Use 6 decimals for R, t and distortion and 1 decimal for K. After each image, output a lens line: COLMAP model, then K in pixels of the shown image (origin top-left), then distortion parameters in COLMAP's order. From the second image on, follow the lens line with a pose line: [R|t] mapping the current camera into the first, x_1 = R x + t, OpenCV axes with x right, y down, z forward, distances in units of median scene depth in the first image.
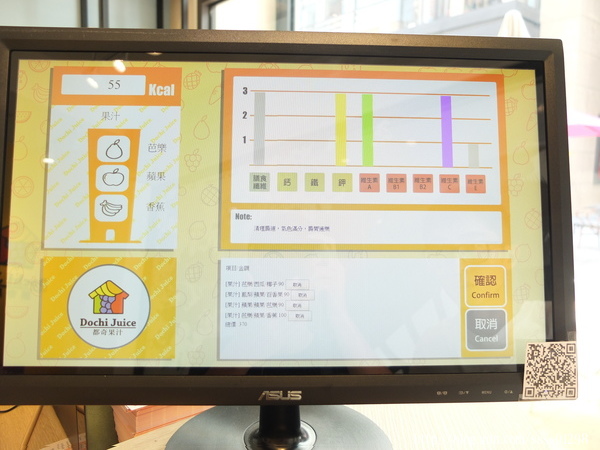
lens RADIAL K [[484.5, 0, 300.0], [0, 484.5, 225.0], [0, 0, 1]] dist [-0.053371, 0.013897]
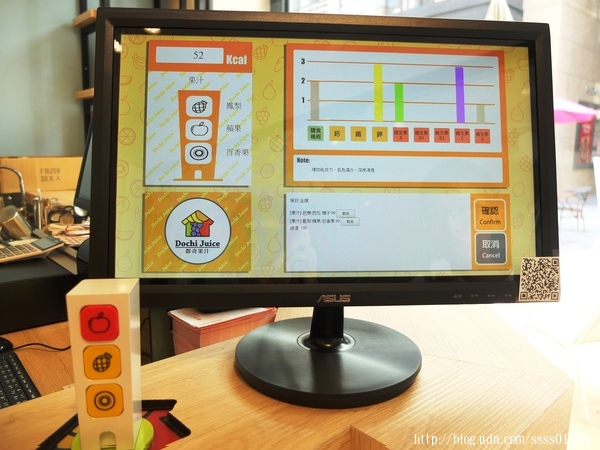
lens RADIAL K [[484.5, 0, 300.0], [0, 484.5, 225.0], [0, 0, 1]] dist [-0.053371, 0.013897]
pose [[0.999443, -0.004174, 0.033101, -0.167766], [0.003276, 0.999627, 0.027129, 0.117655], [-0.033202, -0.027005, 0.999084, -0.274950]]
